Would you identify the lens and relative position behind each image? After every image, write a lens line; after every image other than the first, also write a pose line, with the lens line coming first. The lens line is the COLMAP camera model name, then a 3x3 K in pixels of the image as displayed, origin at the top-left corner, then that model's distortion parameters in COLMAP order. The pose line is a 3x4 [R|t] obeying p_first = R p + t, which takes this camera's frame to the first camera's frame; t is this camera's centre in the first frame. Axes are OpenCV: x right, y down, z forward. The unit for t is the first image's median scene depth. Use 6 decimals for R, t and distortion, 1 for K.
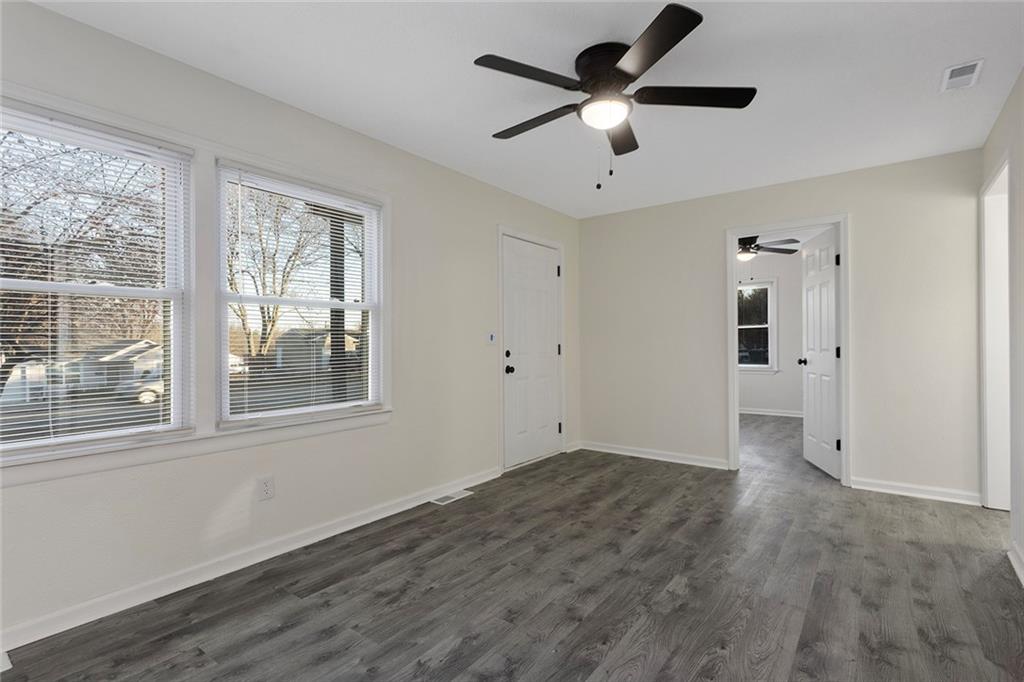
lens RADIAL K [[494.9, 0, 506.1], [0, 494.9, 344.0], [0, 0, 1]] dist [-0.002150, 0.000936]
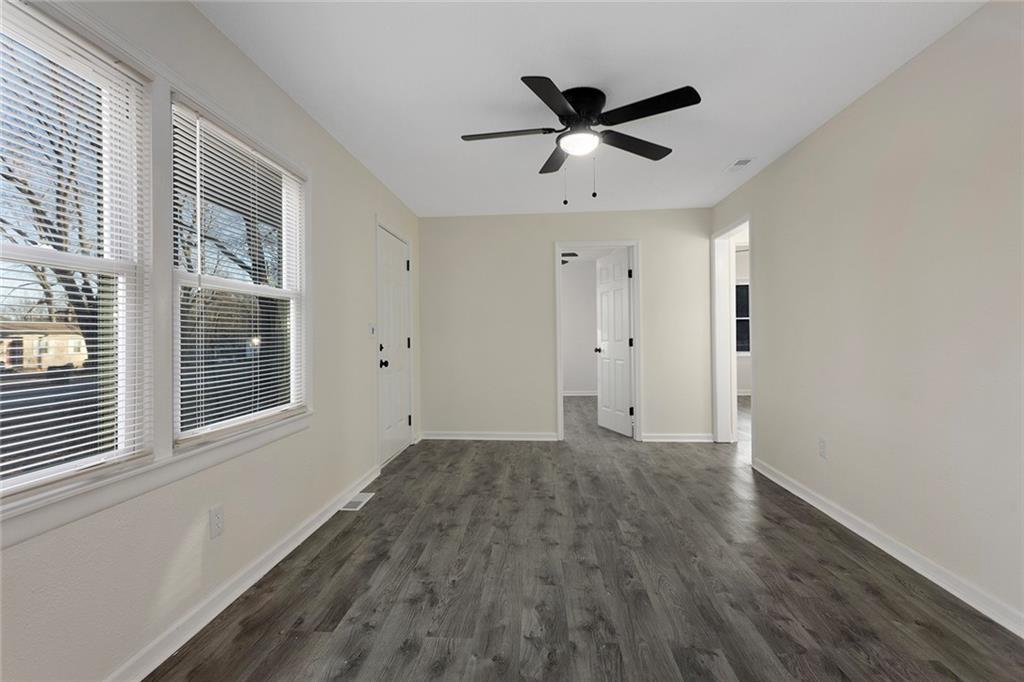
lens RADIAL K [[494.9, 0, 501.2], [0, 494.9, 333.6], [0, 0, 1]] dist [-0.002150, 0.000936]
pose [[0.840306, -0.000850, 0.542112, -0.506893], [0.005438, 0.999962, -0.006862, 0.000246], [-0.542085, 0.008714, 0.840278, 0.085653]]
